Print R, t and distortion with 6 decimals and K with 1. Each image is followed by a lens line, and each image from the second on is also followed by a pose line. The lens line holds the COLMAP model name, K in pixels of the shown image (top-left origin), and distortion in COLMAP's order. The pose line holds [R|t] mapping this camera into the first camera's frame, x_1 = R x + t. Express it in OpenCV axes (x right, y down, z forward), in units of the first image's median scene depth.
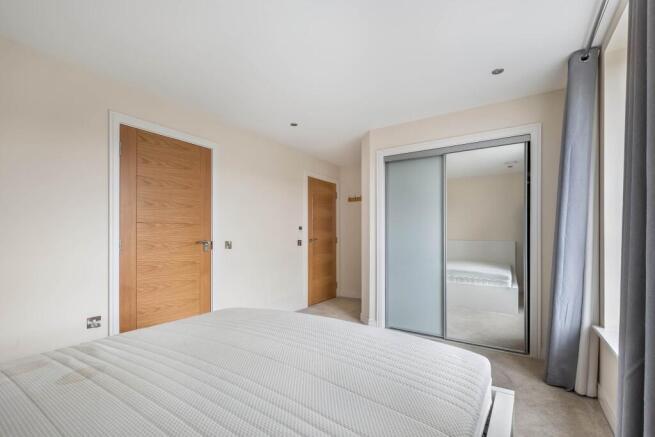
lens RADIAL K [[293.9, 0, 339.3], [0, 293.9, 232.3], [0, 0, 1]] dist [0.000586, 0.000296]
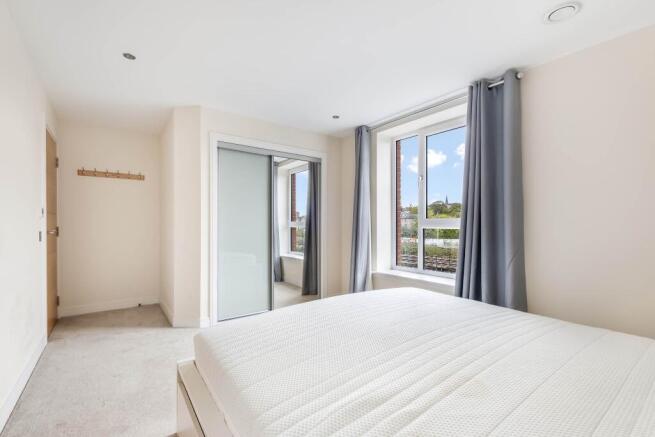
lens RADIAL K [[283.1, 0, 326.7], [0, 283.1, 224.1], [0, 0, 1]] dist [-0.001054, -0.000112]
pose [[0.349098, 0.002089, 0.937084, -0.623325], [-0.003300, 0.999994, -0.001000, 0.011538], [-0.937080, -0.002743, 0.349103, 0.381341]]
